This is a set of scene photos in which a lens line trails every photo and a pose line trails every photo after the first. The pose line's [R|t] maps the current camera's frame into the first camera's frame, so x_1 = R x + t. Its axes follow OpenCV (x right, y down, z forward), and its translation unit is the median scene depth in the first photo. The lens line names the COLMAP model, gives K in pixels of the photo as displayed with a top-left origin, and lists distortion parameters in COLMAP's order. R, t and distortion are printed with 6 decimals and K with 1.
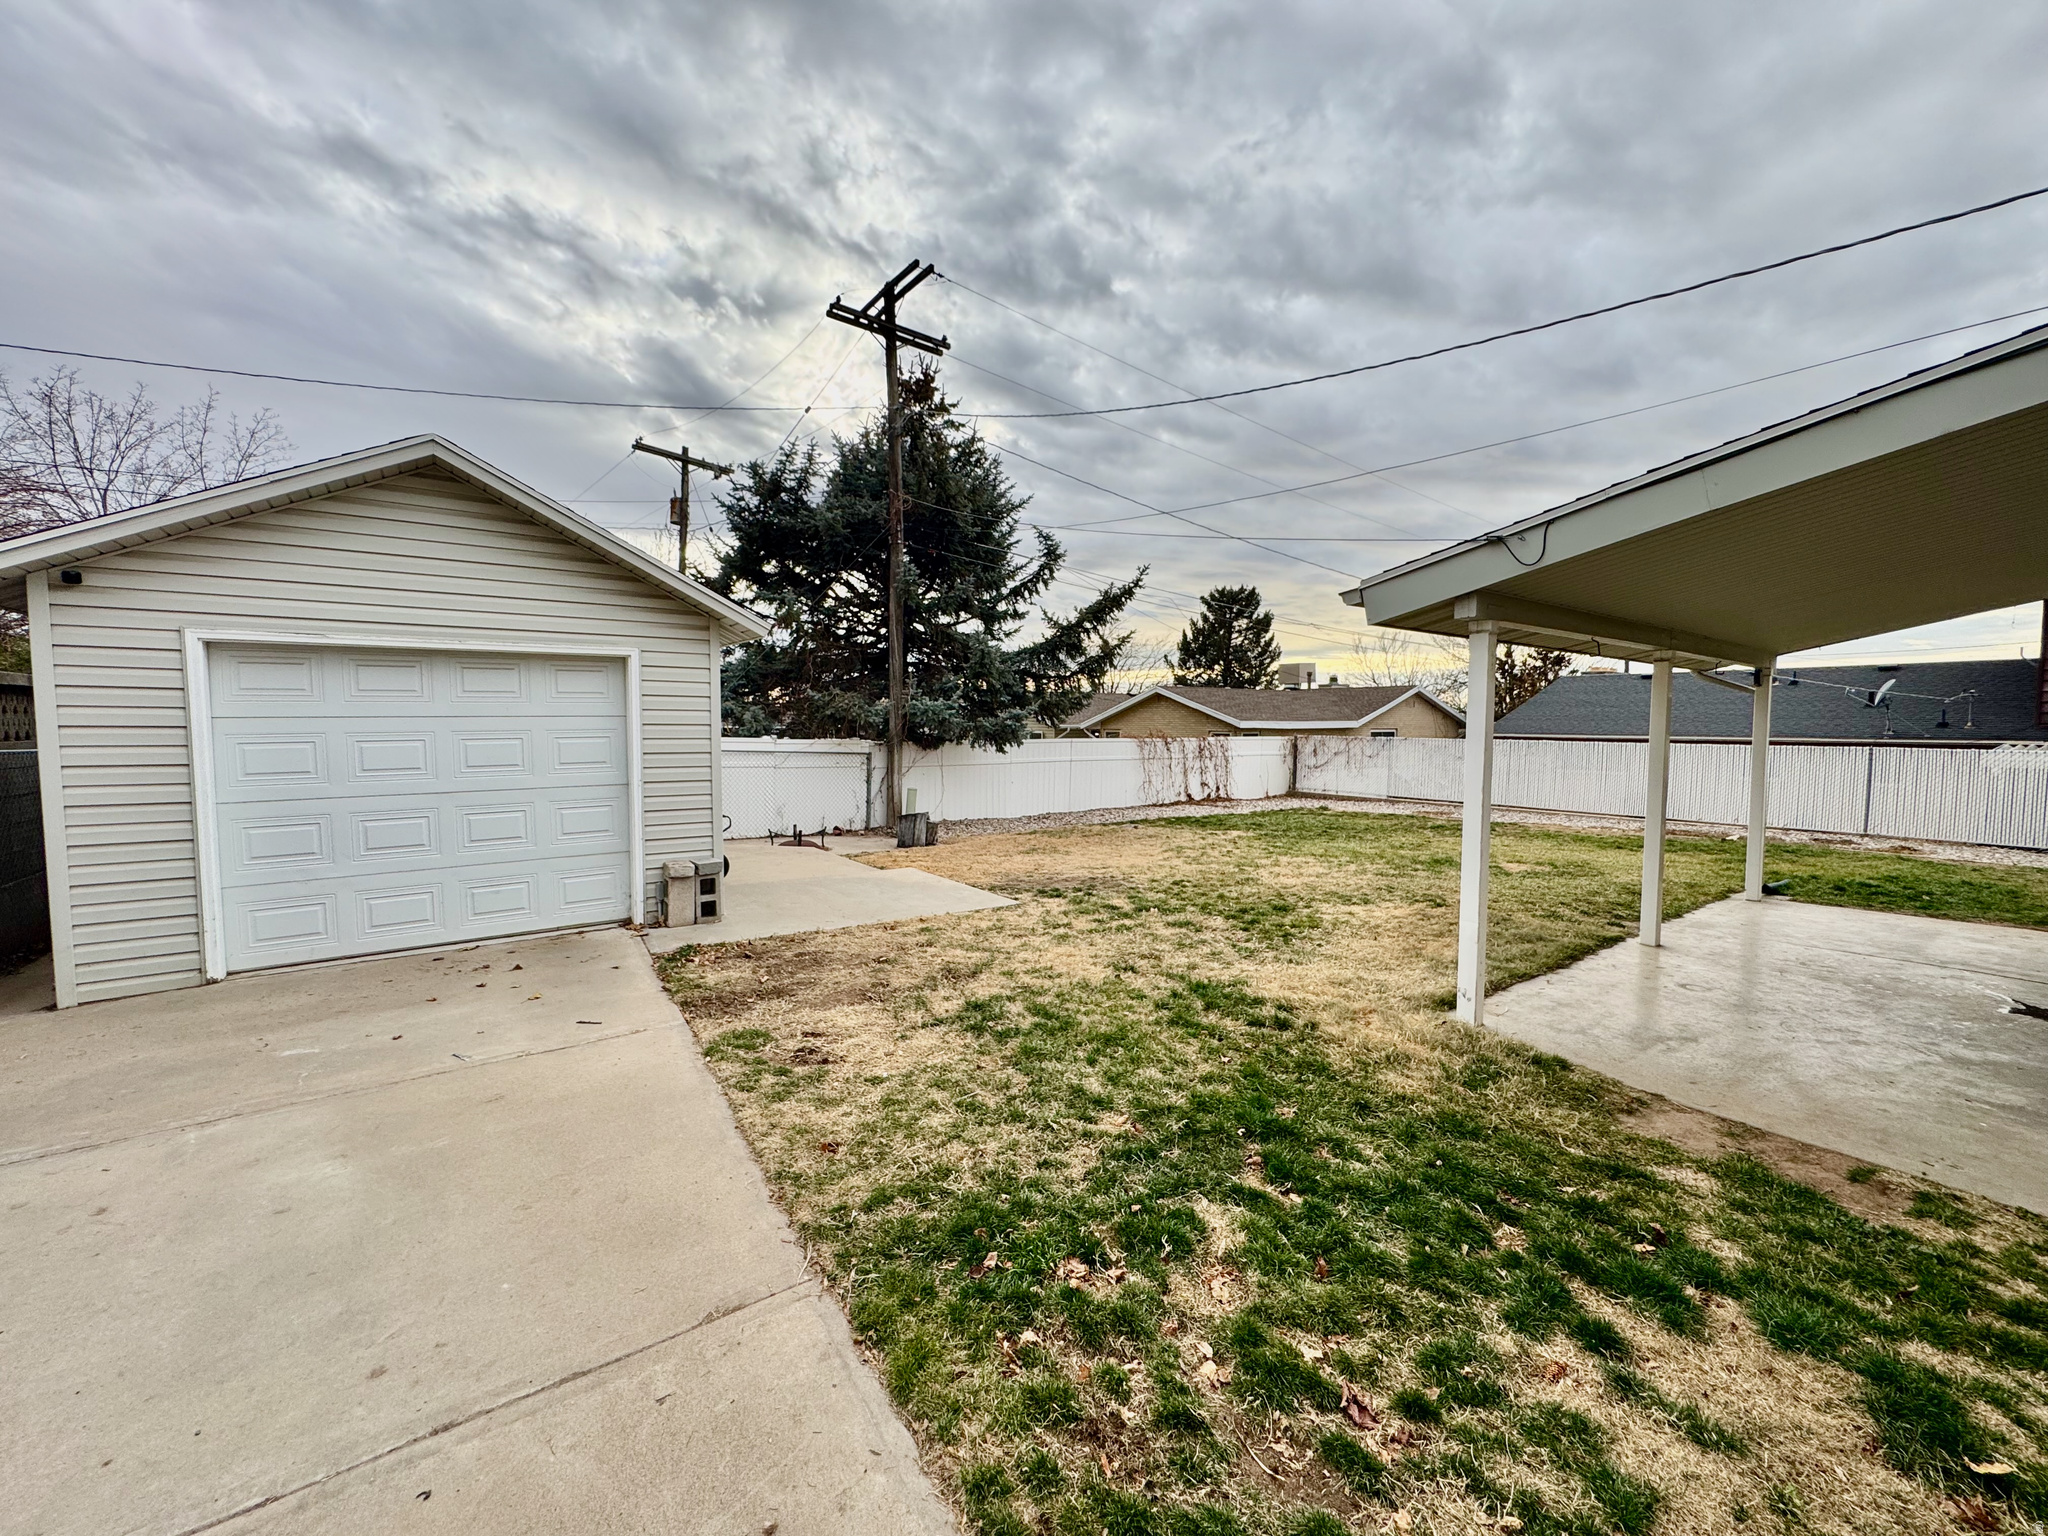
lens RADIAL K [[816.8, 0, 1018.9], [0, 816.8, 769.7], [0, 0, 1]] dist [-0.004312, -0.000452]
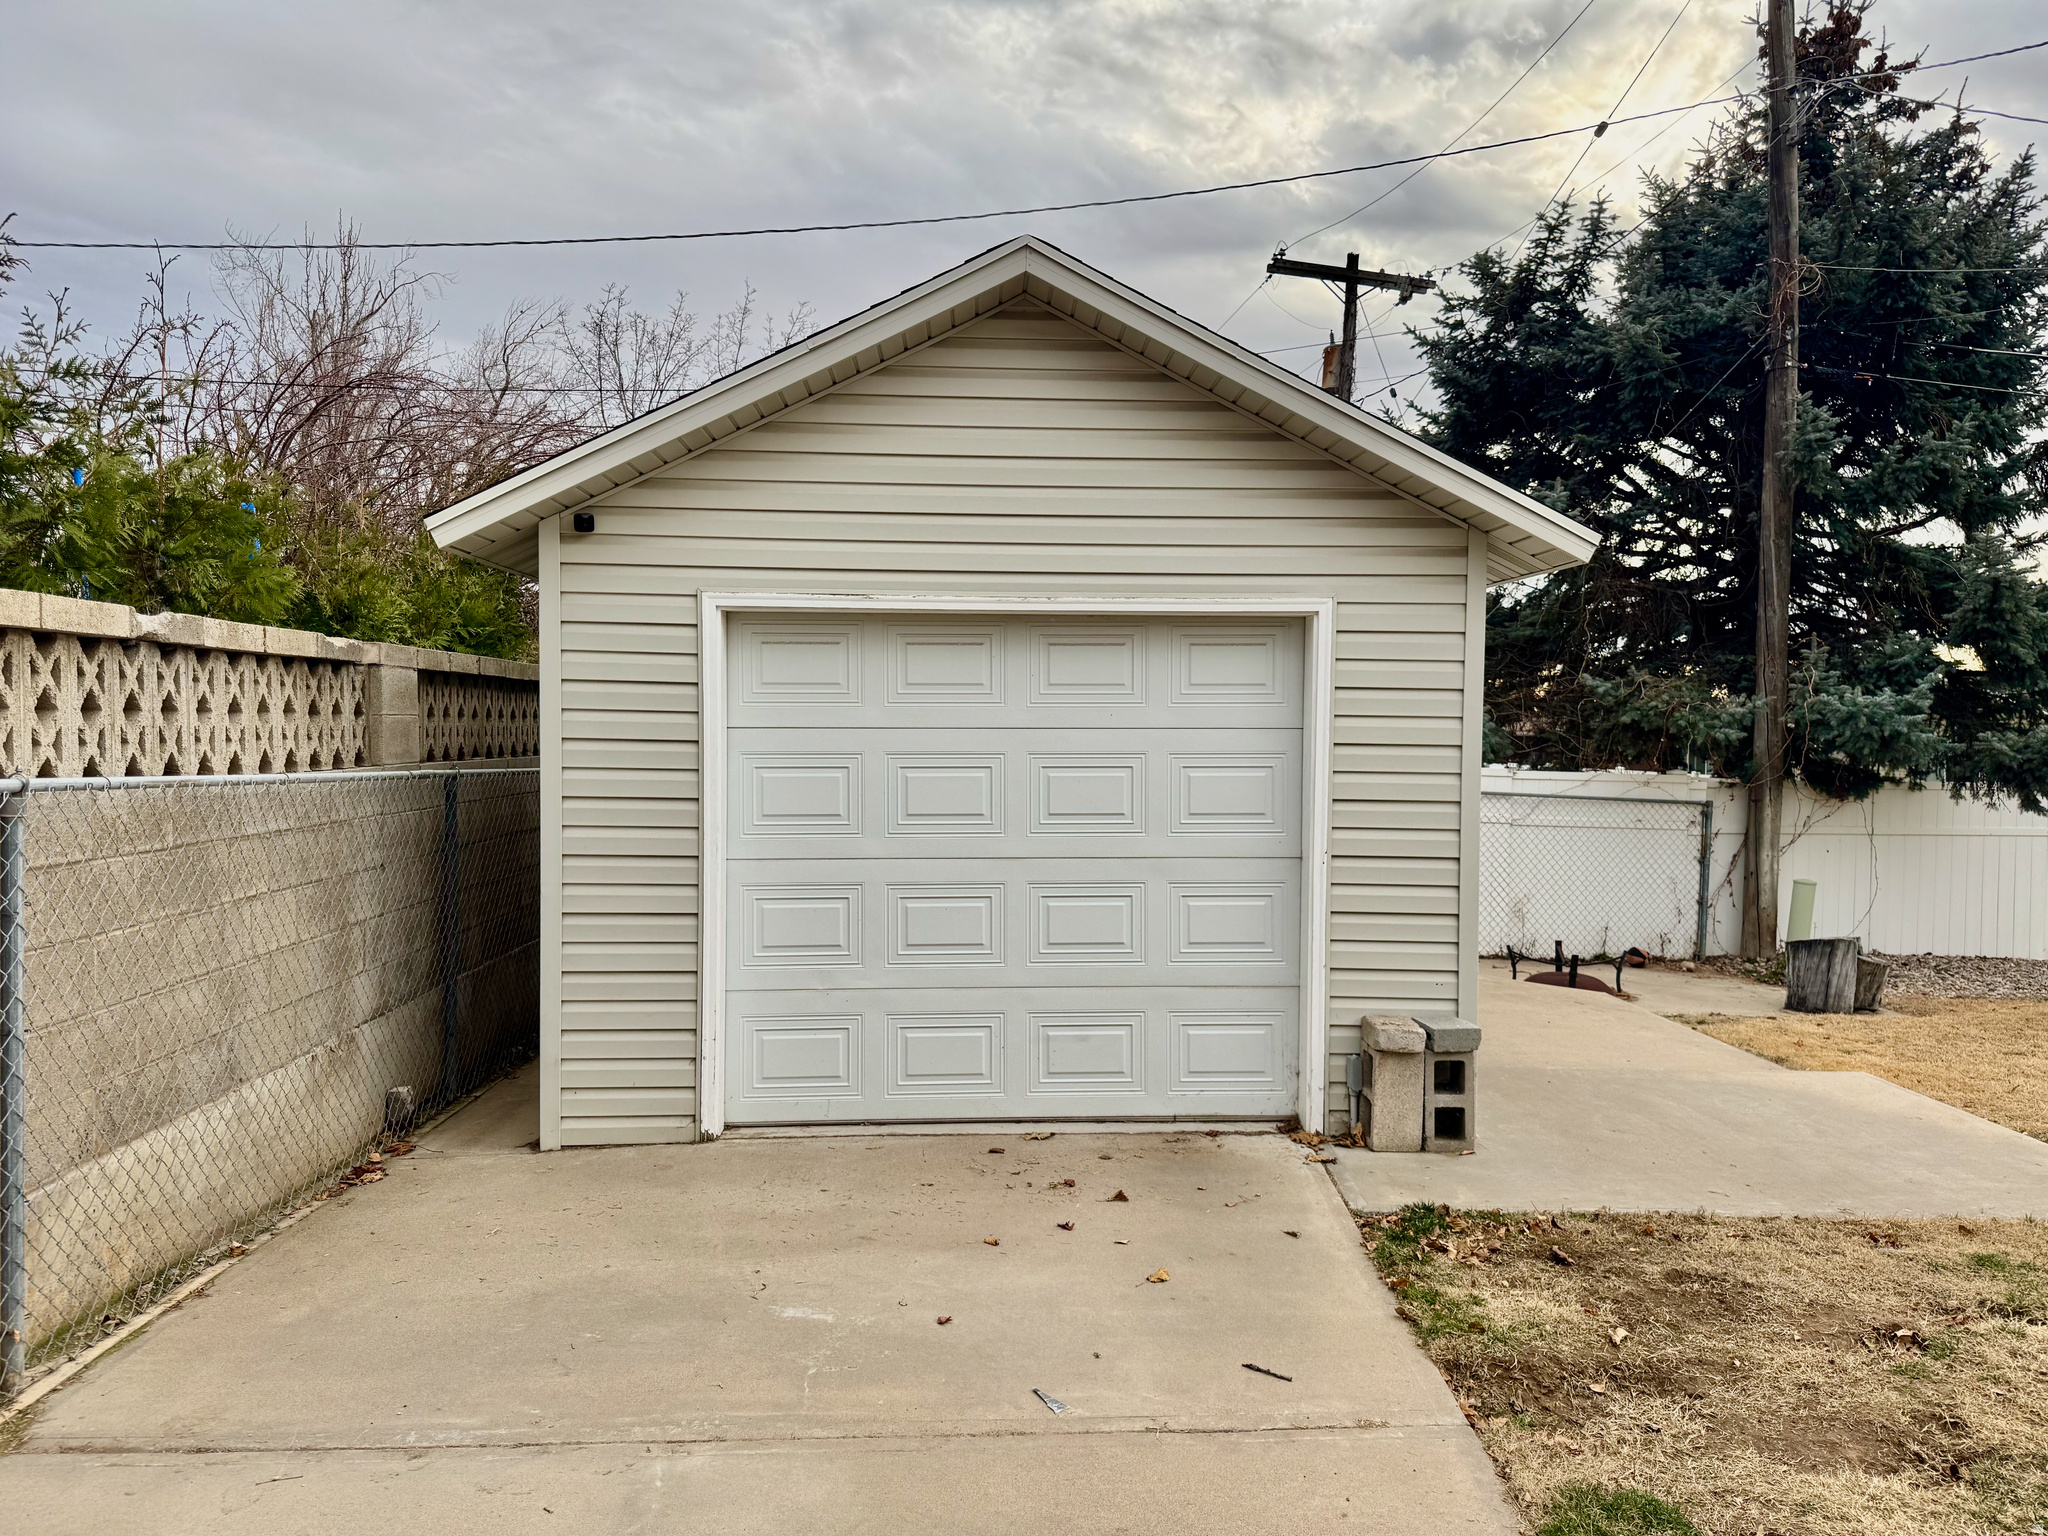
lens RADIAL K [[1423.2, 0, 1027.2], [0, 1423.2, 771.5], [0, 0, 1]] dist [0.043292, -0.038873]
pose [[0.837879, 0.024030, -0.545327, -0.130235], [-0.041055, 0.998975, -0.019059, -0.013068], [0.544310, 0.038357, 0.838007, 0.136805]]
